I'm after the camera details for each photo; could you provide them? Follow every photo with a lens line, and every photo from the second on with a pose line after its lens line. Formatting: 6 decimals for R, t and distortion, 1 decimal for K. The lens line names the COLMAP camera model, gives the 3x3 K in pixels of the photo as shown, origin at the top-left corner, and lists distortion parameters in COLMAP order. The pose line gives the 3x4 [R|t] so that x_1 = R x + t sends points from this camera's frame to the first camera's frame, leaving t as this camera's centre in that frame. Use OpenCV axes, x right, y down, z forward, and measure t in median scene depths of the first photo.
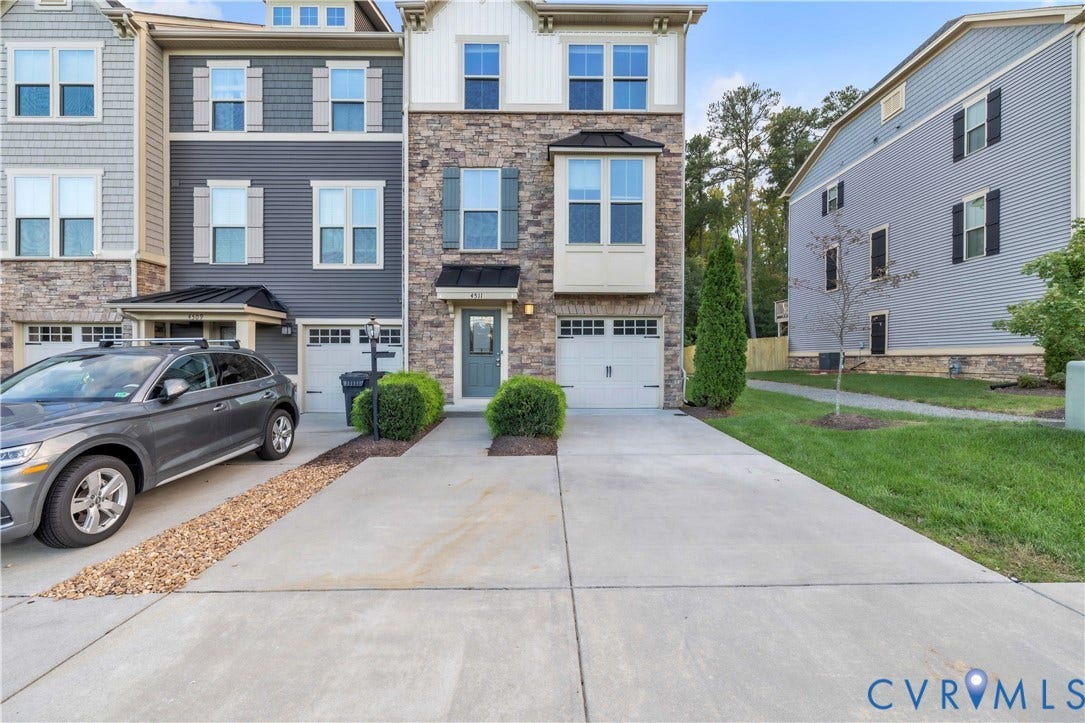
lens RADIAL K [[458.8, 0, 545.3], [0, 458.8, 359.7], [0, 0, 1]] dist [-0.000228, 0.000556]
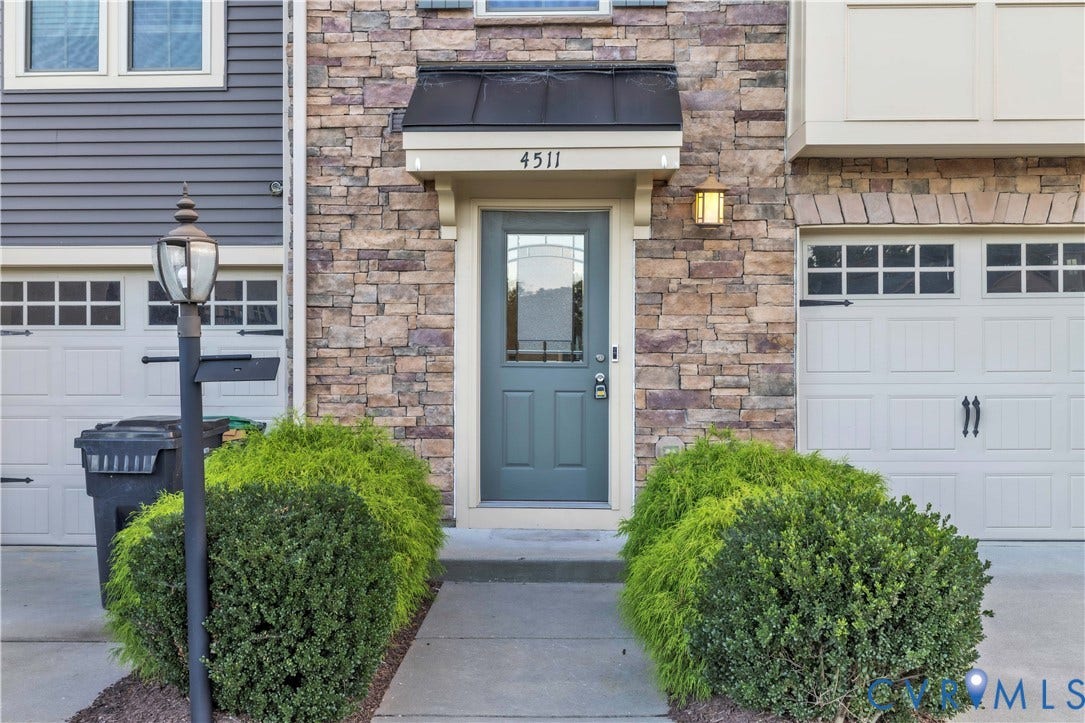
lens RADIAL K [[1050.8, 0, 541.9], [0, 1050.8, 355.7], [0, 0, 1]] dist [0.005431, 0.000000]
pose [[0.999163, -0.002337, -0.040833, -0.114290], [0.002033, 0.999970, -0.007479, -0.009308], [0.040850, 0.007389, 0.999138, 0.312311]]
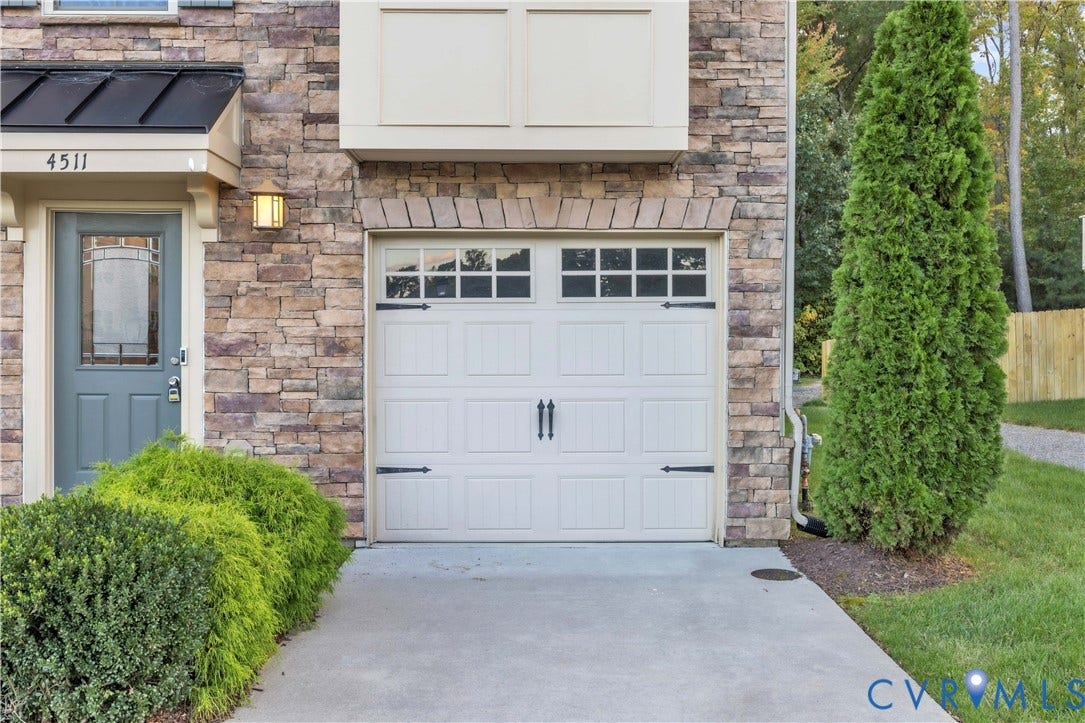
lens RADIAL K [[1050.8, 0, 539.5], [0, 1050.8, 368.1], [0, 0, 1]] dist [0.005431, 0.000000]
pose [[0.999983, -0.000724, -0.005818, 0.140897], [0.000745, 0.999993, 0.003629, -0.010721], [0.005815, -0.003633, 0.999976, 0.317797]]
